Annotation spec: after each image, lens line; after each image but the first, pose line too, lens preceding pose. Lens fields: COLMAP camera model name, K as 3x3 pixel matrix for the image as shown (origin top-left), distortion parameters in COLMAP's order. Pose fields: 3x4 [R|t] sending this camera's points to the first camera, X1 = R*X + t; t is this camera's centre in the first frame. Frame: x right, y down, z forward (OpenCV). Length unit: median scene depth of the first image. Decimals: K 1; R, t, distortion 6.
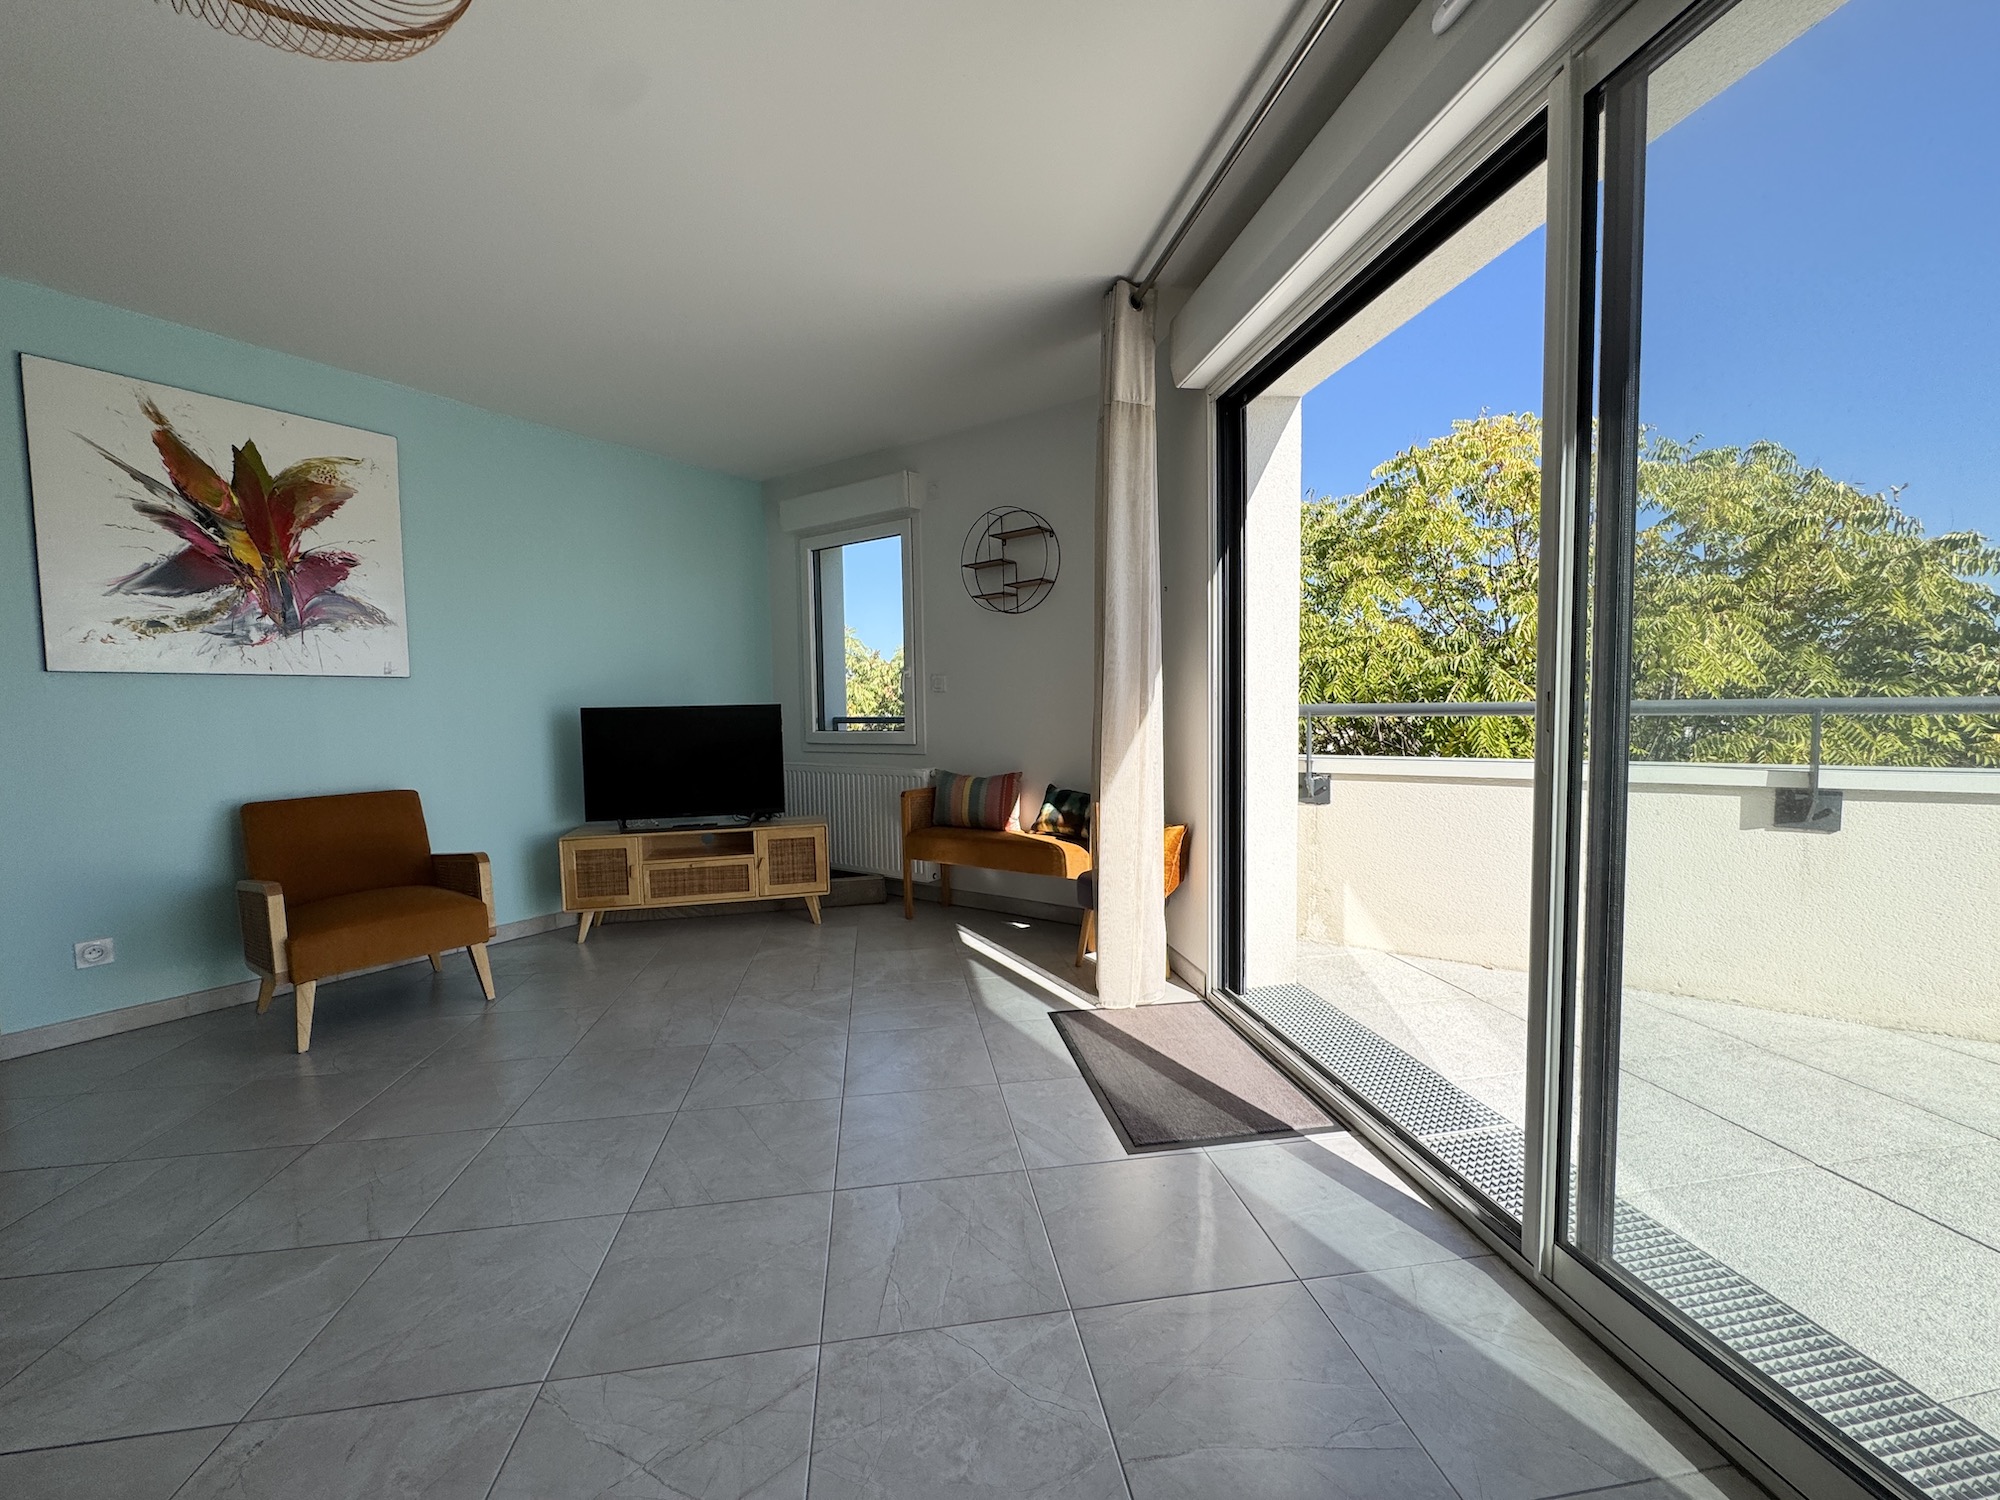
lens RADIAL K [[800.9, 0, 1003.3], [0, 800.9, 751.4], [0, 0, 1]] dist [-0.004379, 0.000886]
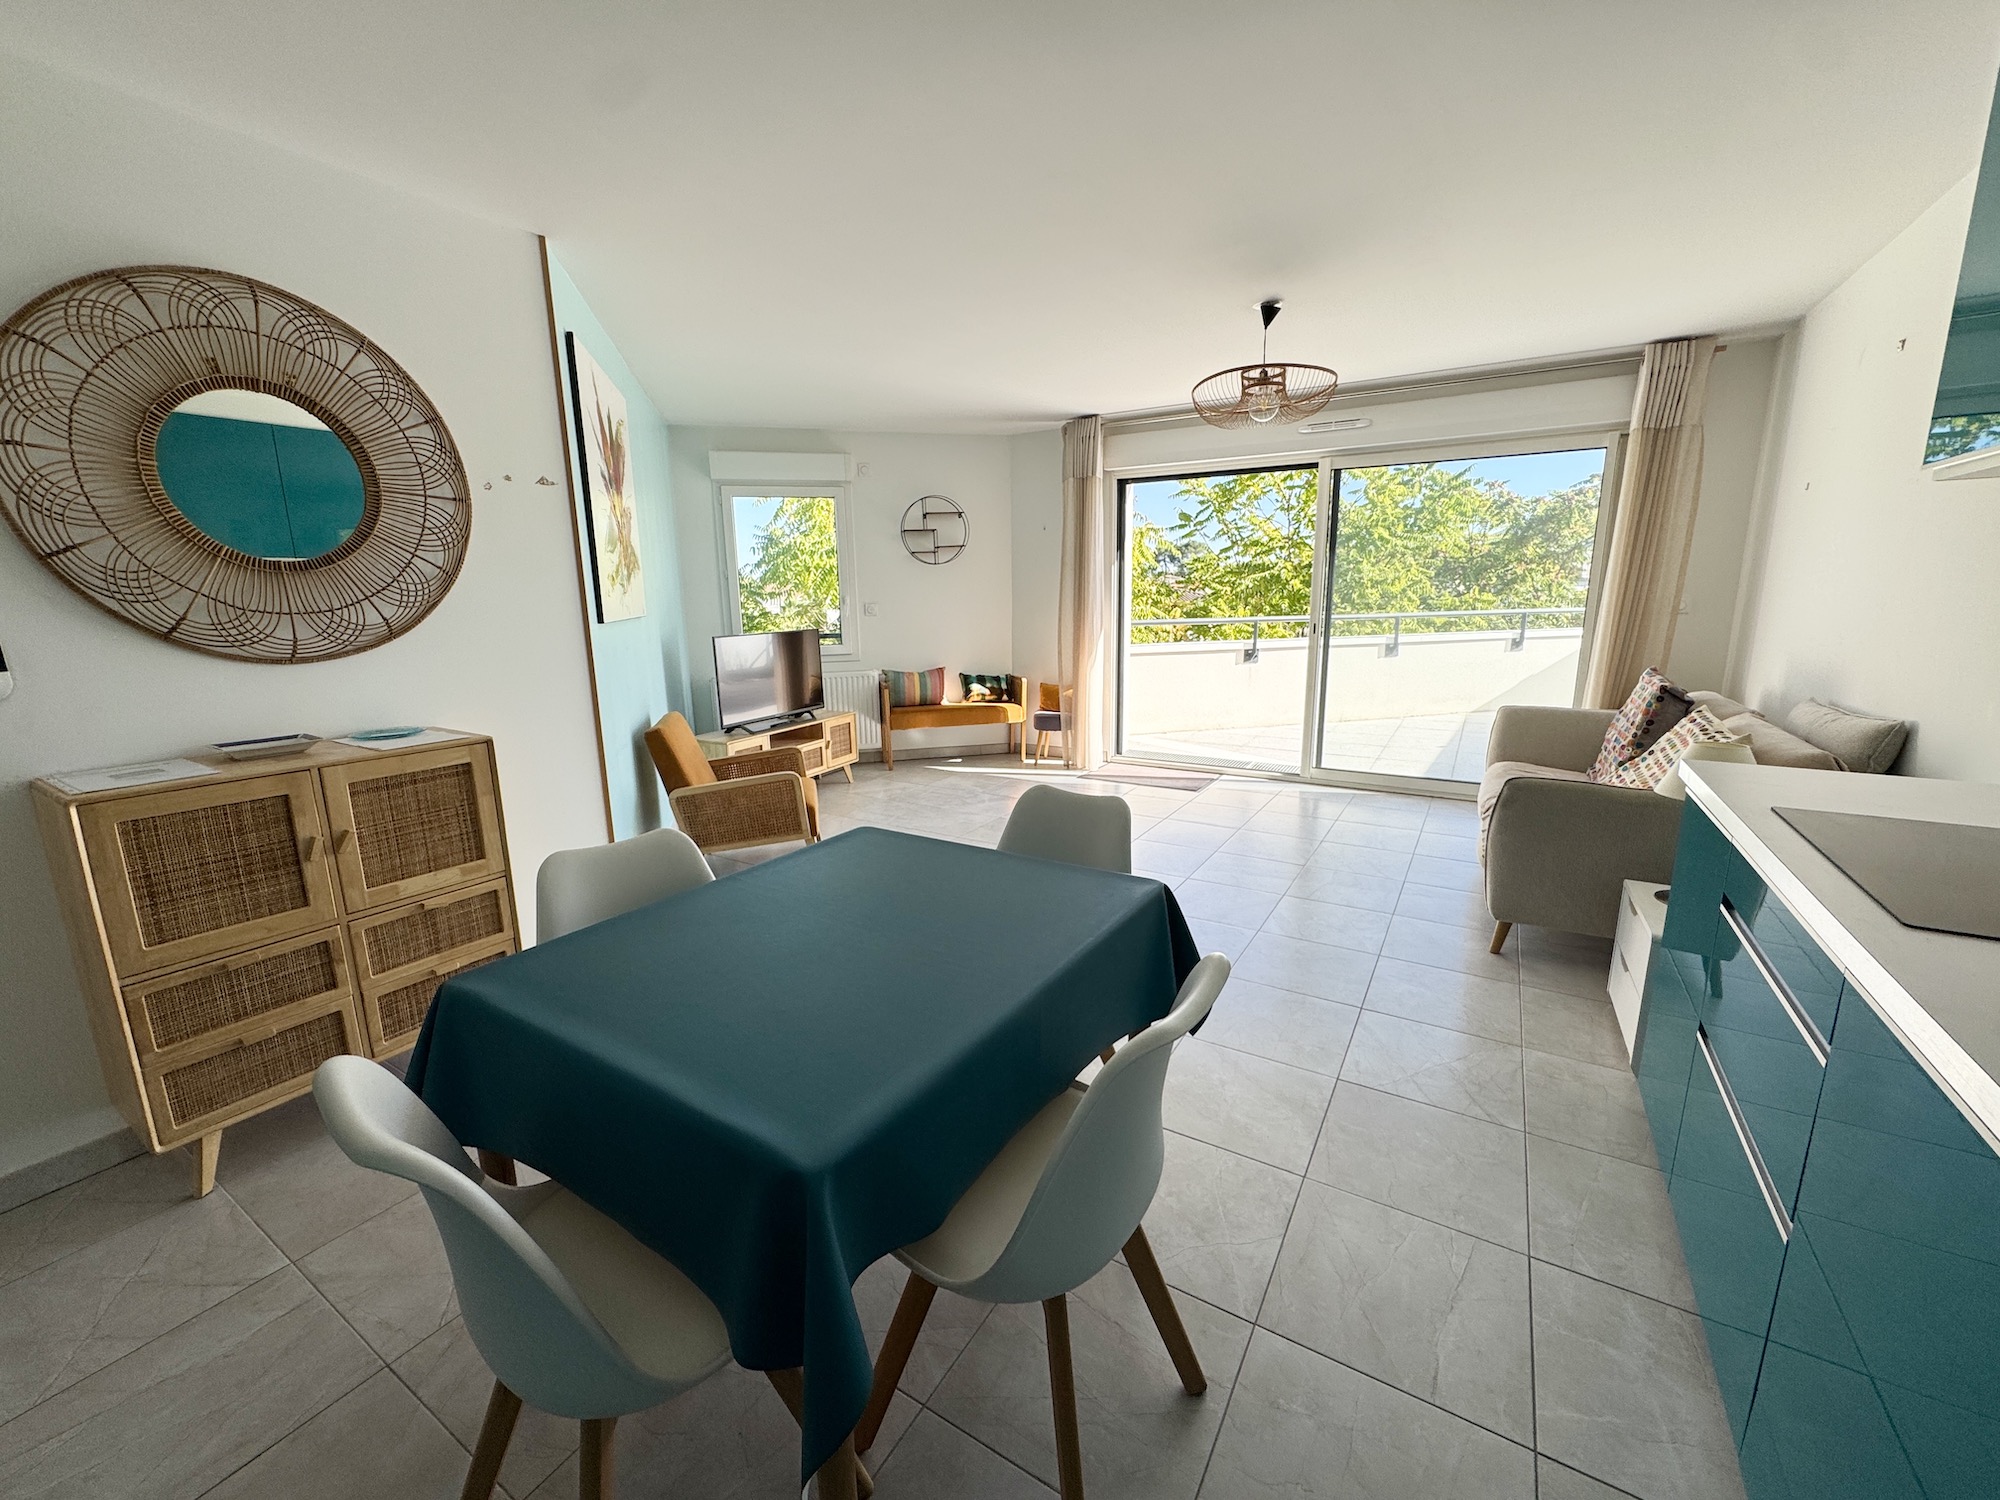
lens RADIAL K [[800.9, 0, 996.0], [0, 800.9, 750.2], [0, 0, 1]] dist [-0.004379, 0.000886]
pose [[0.653398, -0.145296, 0.742940, -1.458233], [0.052277, 0.987725, 0.147192, -0.051390], [-0.755208, -0.057336, 0.652973, -0.164278]]
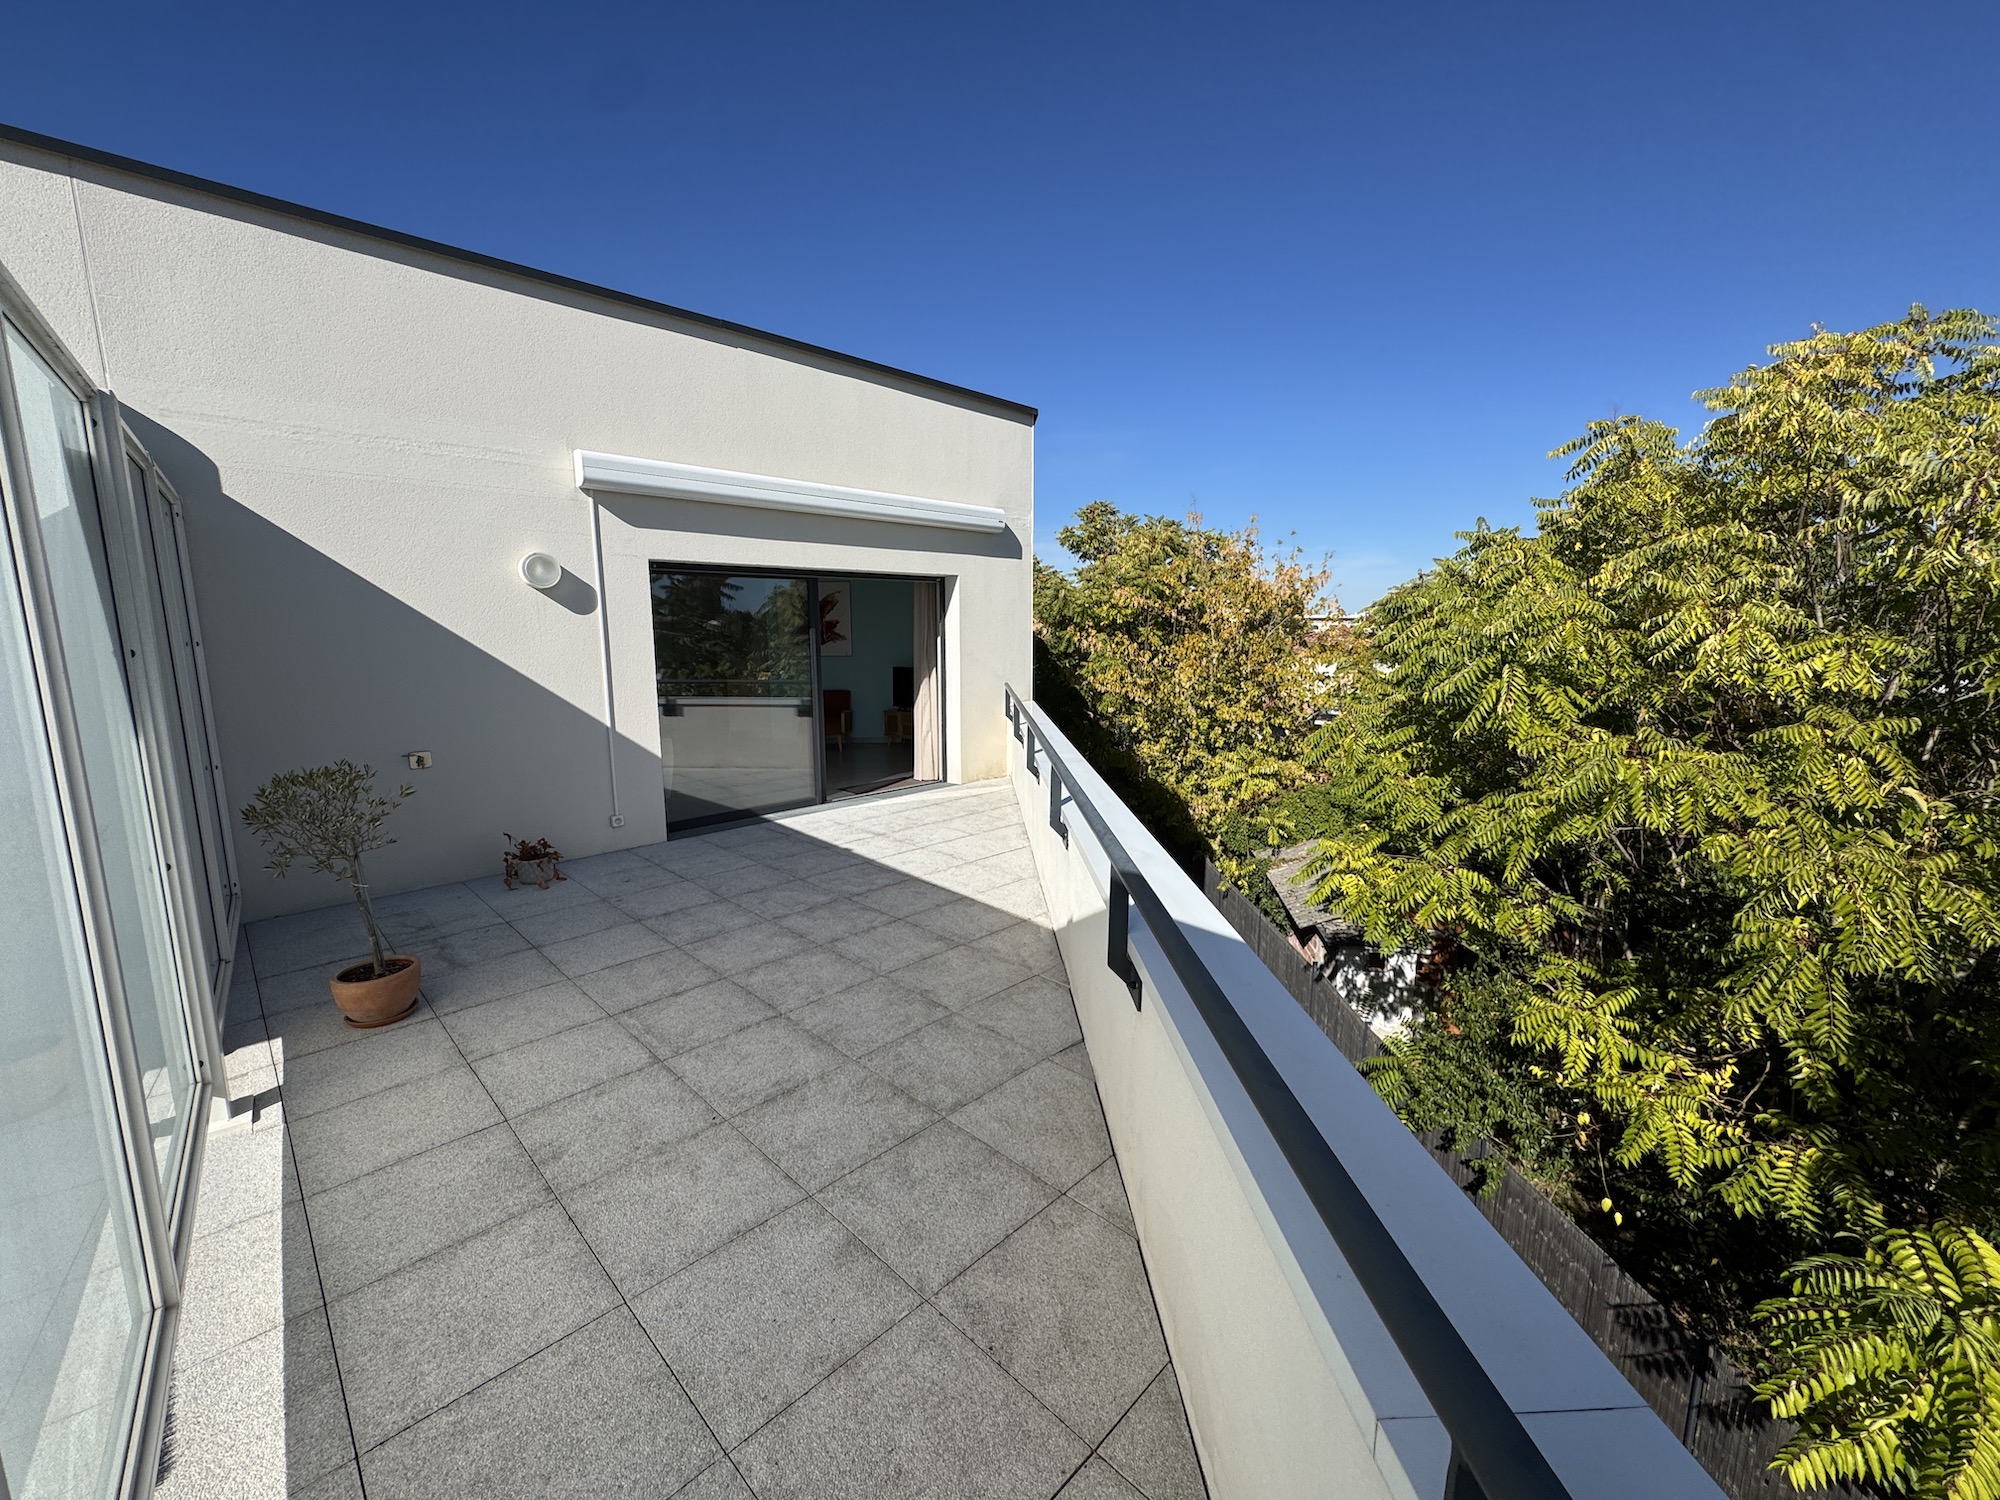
lens RADIAL K [[800.9, 0, 999.1], [0, 800.9, 749.8], [0, 0, 1]] dist [-0.004379, 0.000886]
pose [[0.593303, 0.138734, -0.792934, 2.517928], [-0.056804, 0.989797, 0.130675, -0.195646], [0.802972, -0.032489, 0.595130, -0.523850]]
